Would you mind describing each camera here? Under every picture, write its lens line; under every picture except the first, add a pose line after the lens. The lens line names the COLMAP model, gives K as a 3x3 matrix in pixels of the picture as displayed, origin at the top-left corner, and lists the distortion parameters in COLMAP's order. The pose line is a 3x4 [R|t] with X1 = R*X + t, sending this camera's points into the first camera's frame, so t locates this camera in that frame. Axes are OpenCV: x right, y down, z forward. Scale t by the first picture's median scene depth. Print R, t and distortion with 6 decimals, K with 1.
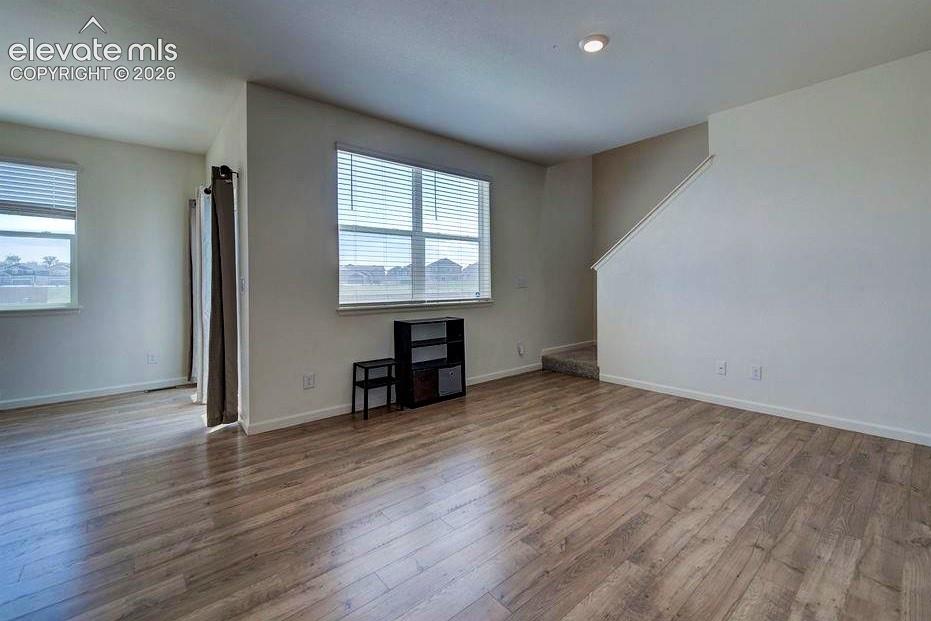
lens RADIAL K [[398.7, 0, 509.2], [0, 398.7, 285.1], [0, 0, 1]] dist [-0.002254, 0.000086]
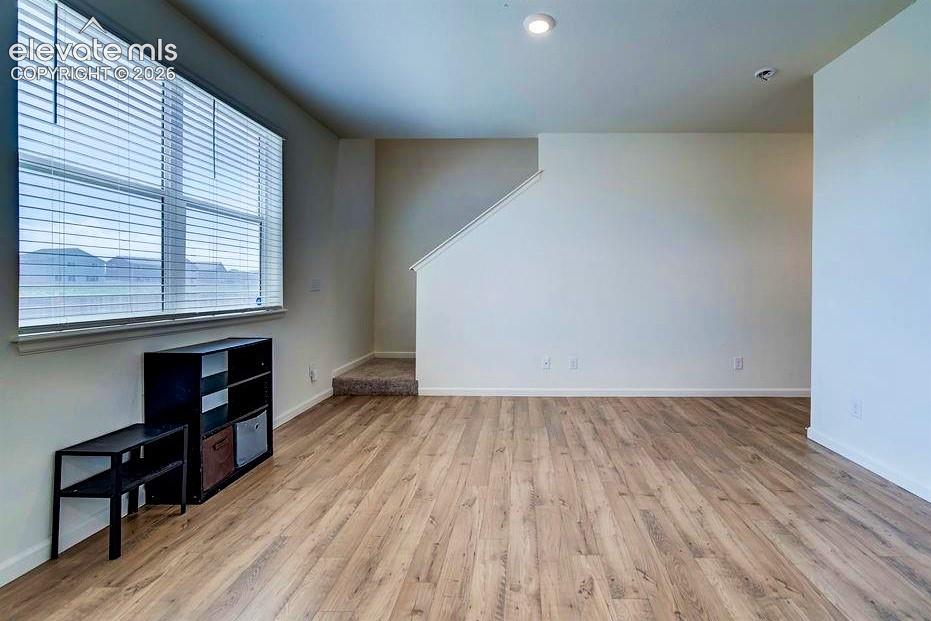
lens RADIAL K [[406.8, 0, 516.1], [0, 406.8, 288.2], [0, 0, 1]] dist [-0.003036, -0.001107]
pose [[0.696219, 0.005220, 0.717810, -0.351873], [-0.004403, 0.999986, -0.003001, 0.002595], [-0.717816, -0.001071, 0.696232, 0.277414]]
